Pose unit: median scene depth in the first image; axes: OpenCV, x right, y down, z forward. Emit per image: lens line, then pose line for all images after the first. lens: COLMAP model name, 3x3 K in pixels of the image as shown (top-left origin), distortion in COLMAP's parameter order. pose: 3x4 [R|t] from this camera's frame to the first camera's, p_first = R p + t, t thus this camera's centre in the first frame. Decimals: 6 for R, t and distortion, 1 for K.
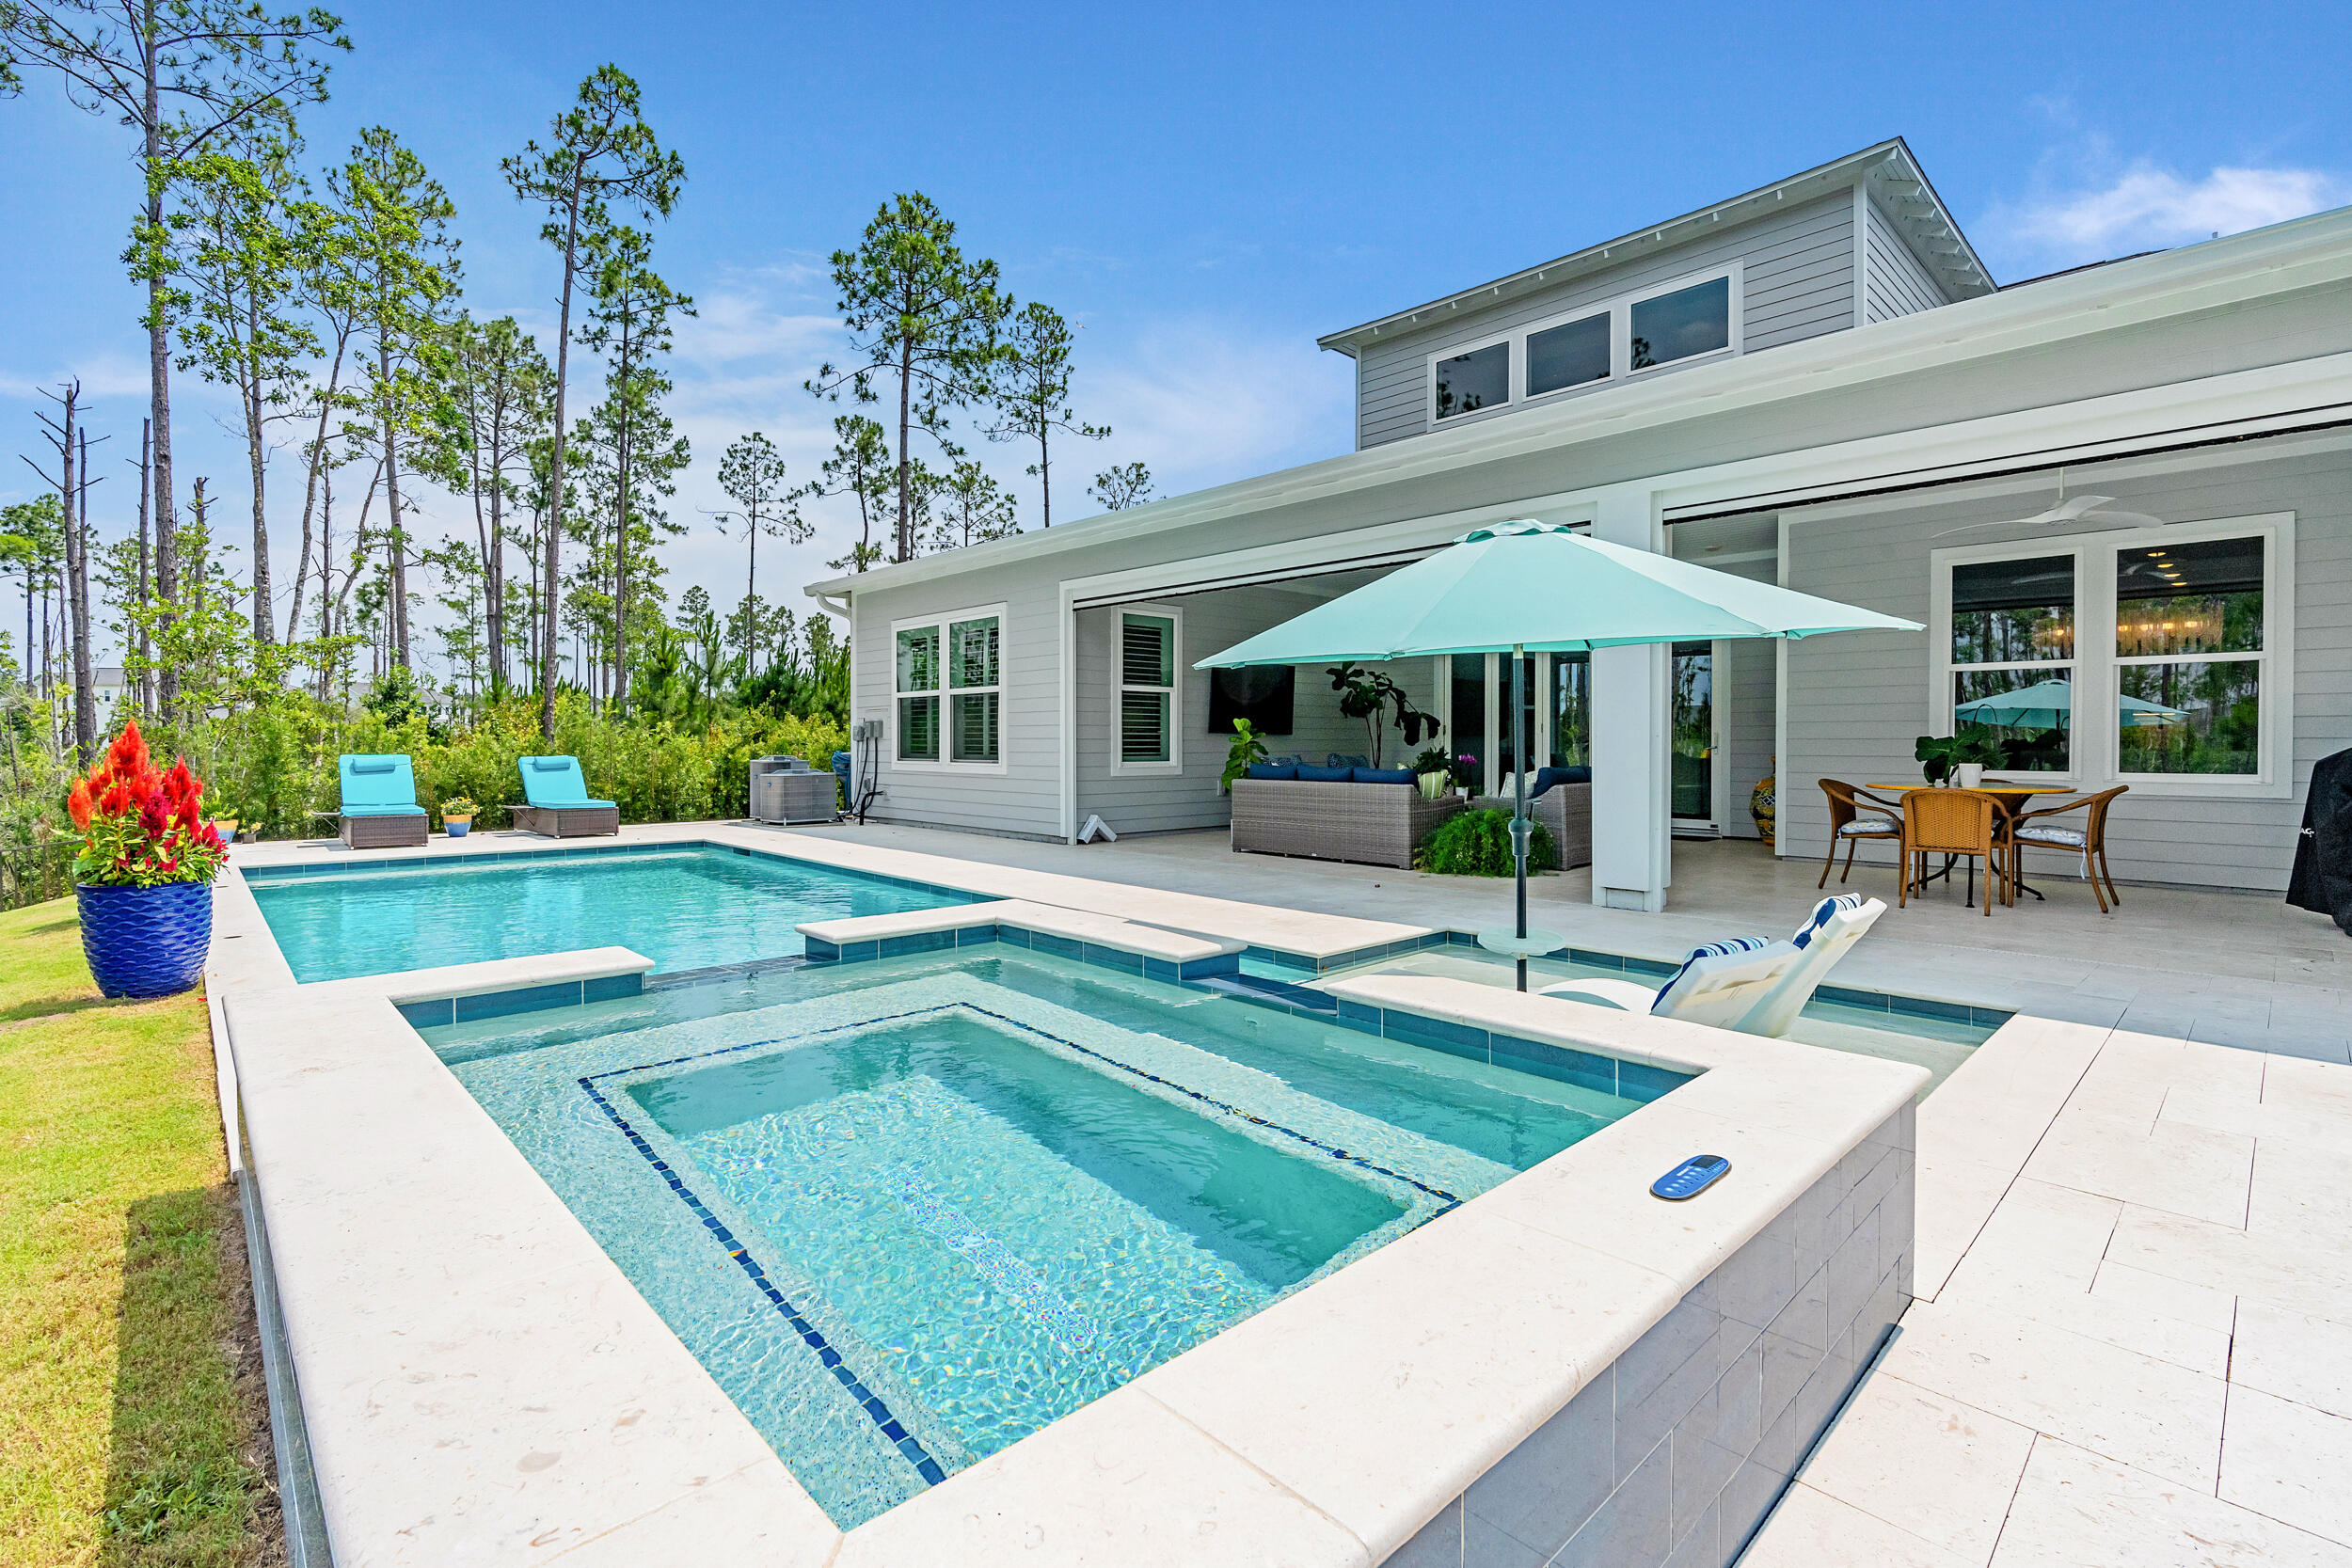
lens RADIAL K [[1060.2, 0, 1207.7], [0, 1060.2, 757.2], [0, 0, 1]] dist [-0.010247, 0.002437]
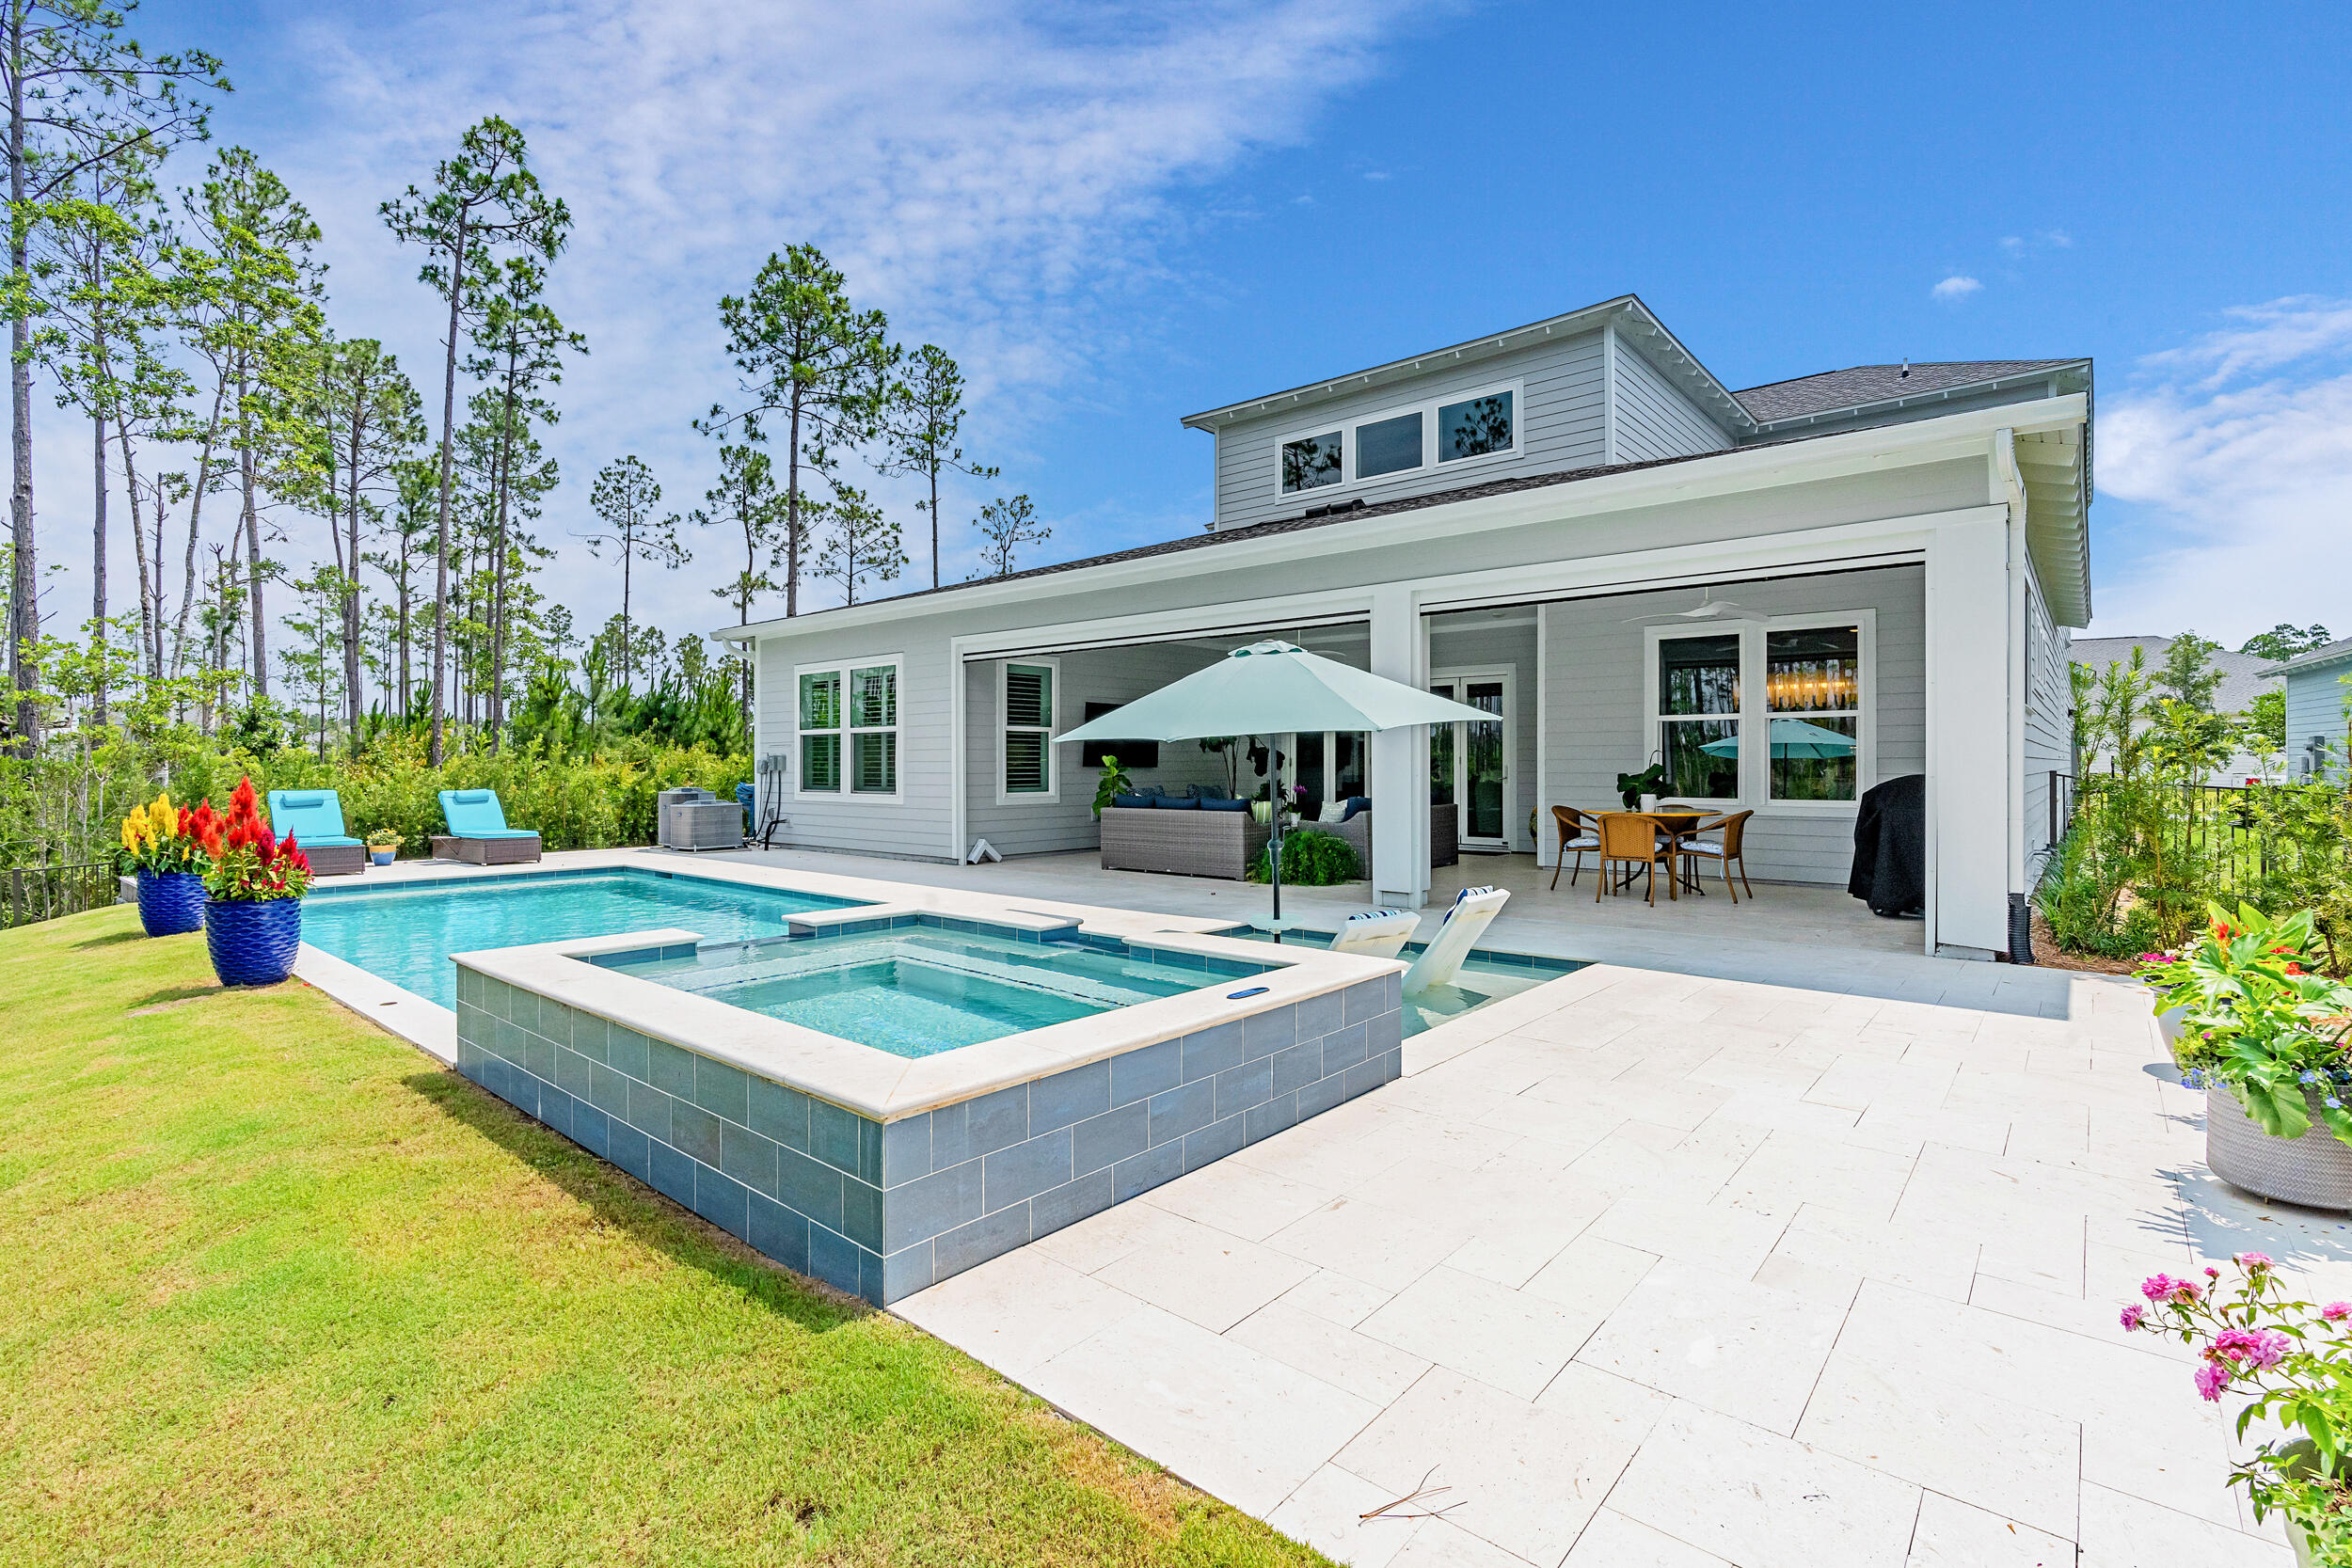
lens RADIAL K [[1060.2, 0, 1217.7], [0, 1060.2, 770.3], [0, 0, 1]] dist [-0.010247, 0.002437]
pose [[0.993456, -0.003404, 0.114168, 0.012990], [0.004362, 0.999957, -0.008140, -0.007969], [-0.114136, 0.008585, 0.993428, -0.139550]]
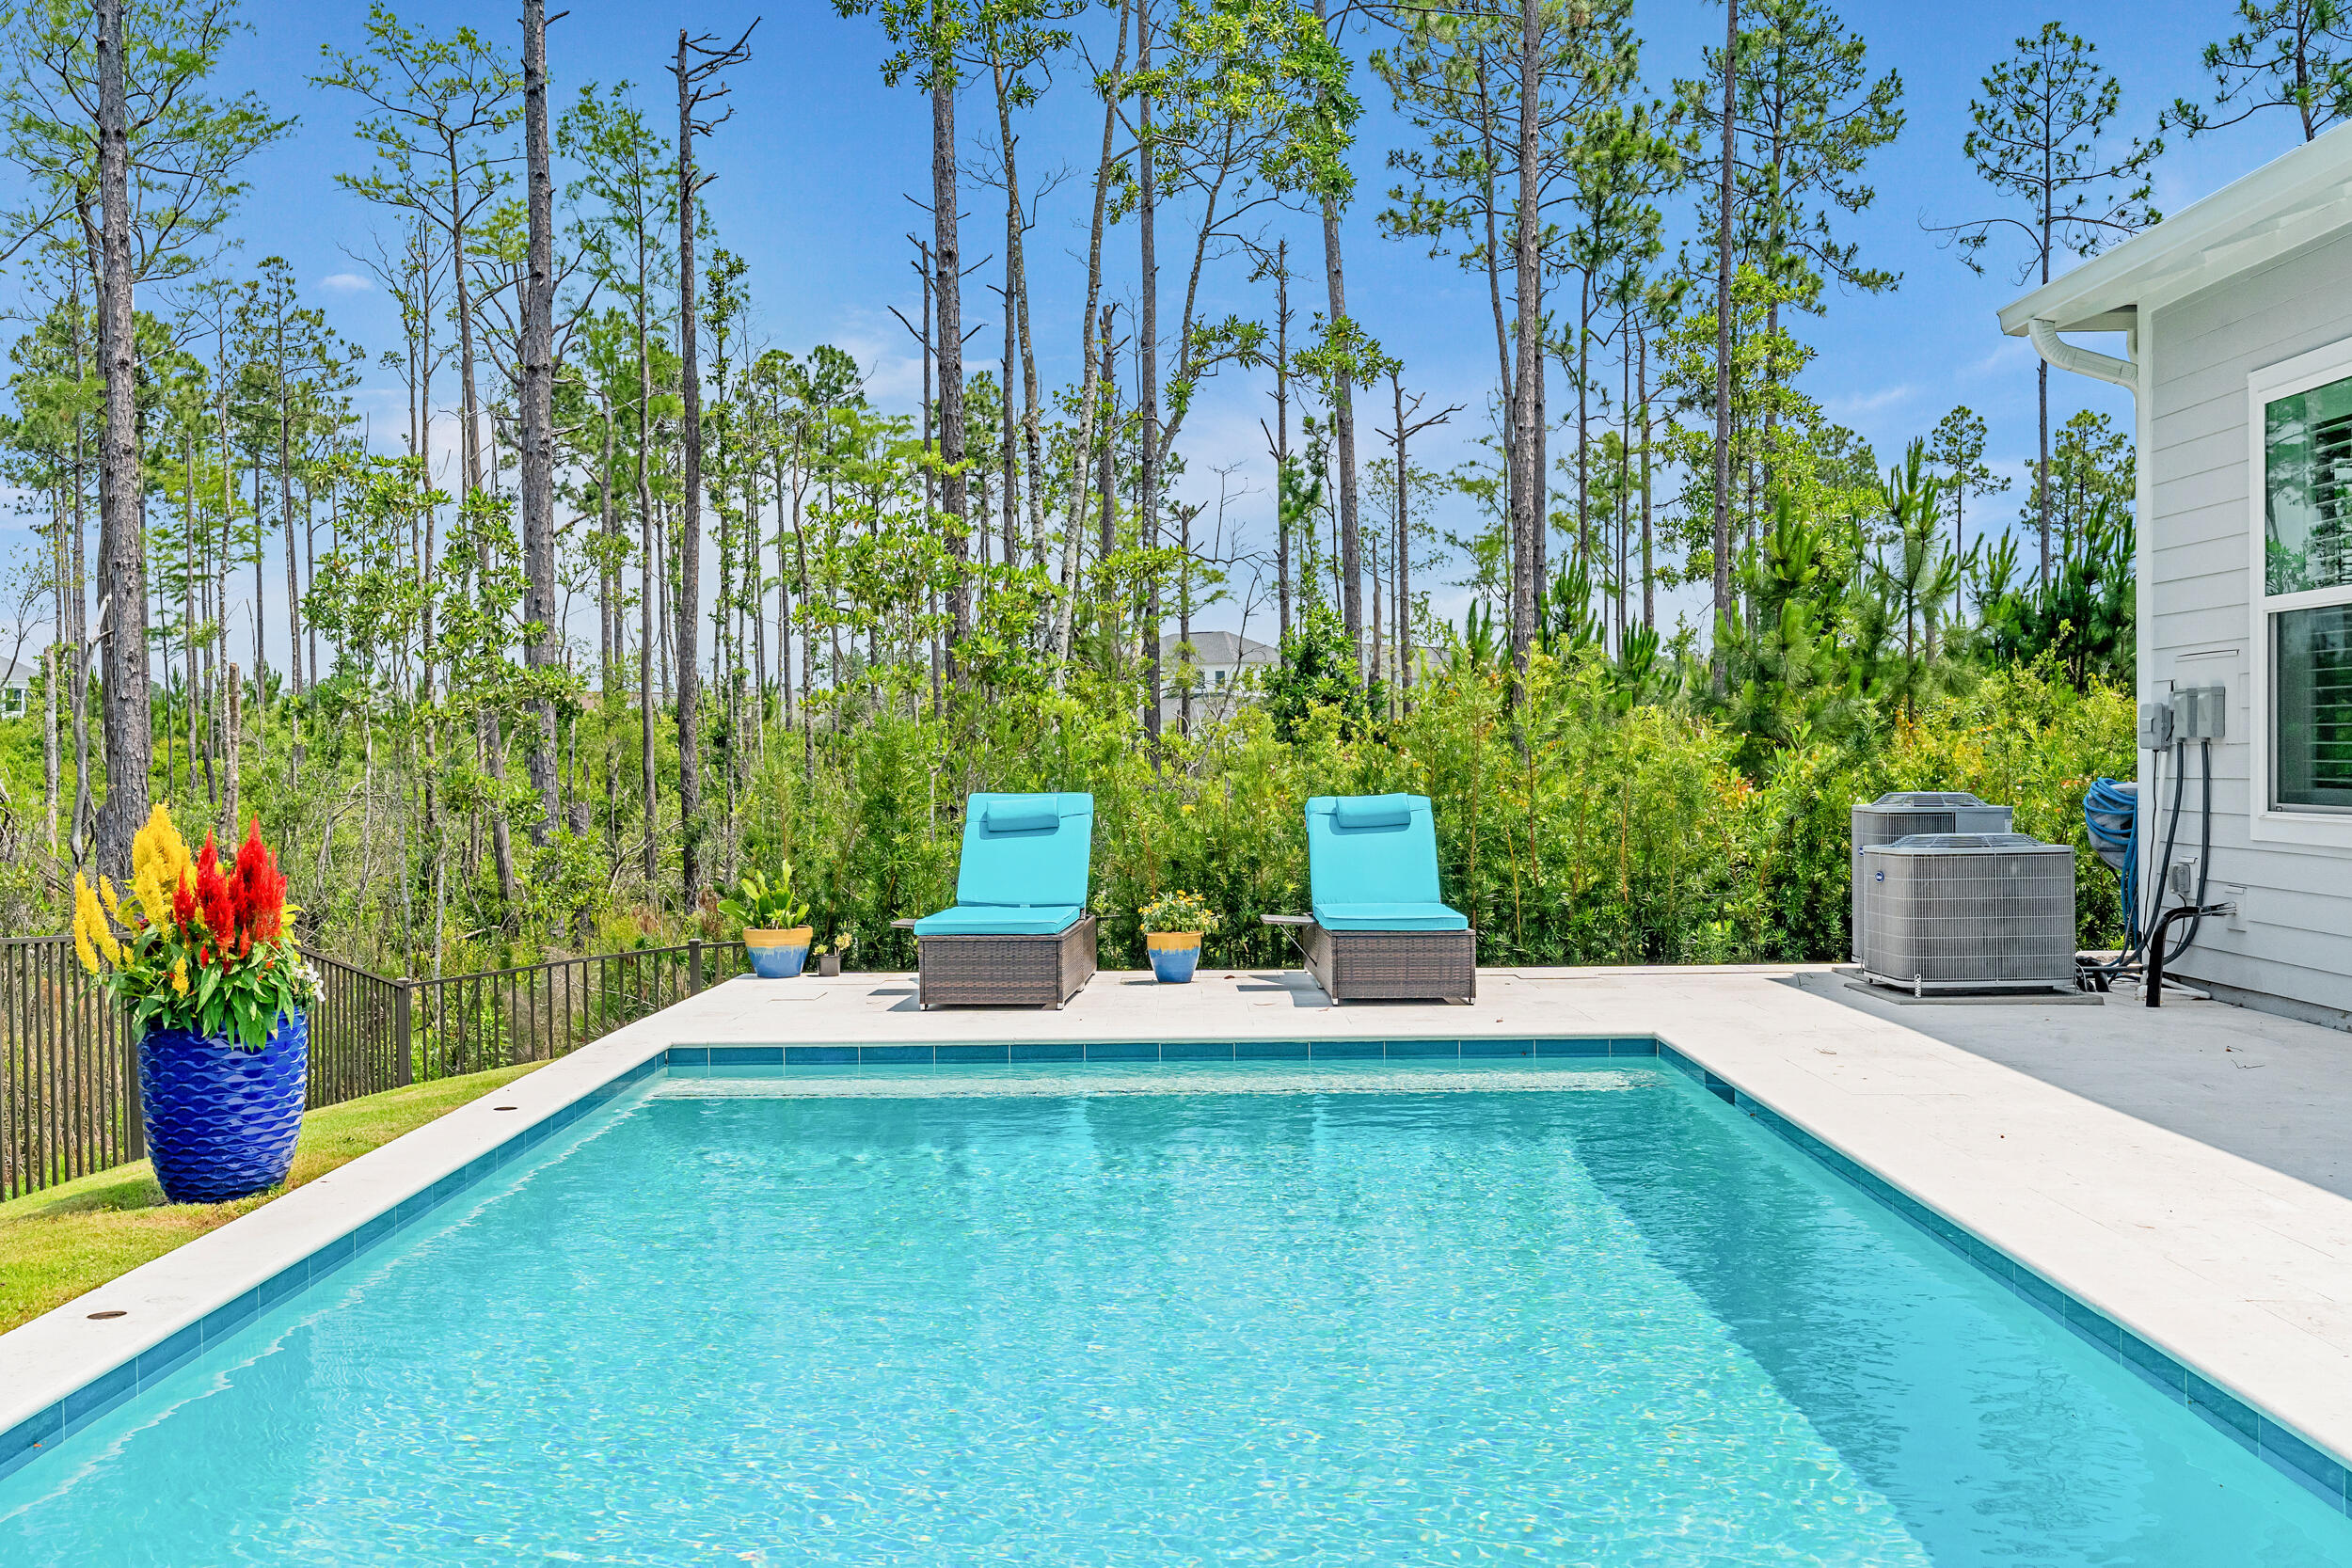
lens RADIAL K [[2312.6, 0, 1173.3], [0, 2312.6, 779.8], [0, 0, 1]] dist [0.023063, 0.000000]
pose [[0.706224, 0.000406, -0.707988, -0.031549], [0.001828, 0.999995, 0.002397, -0.008181], [0.707986, -0.002987, 0.706220, 0.268060]]
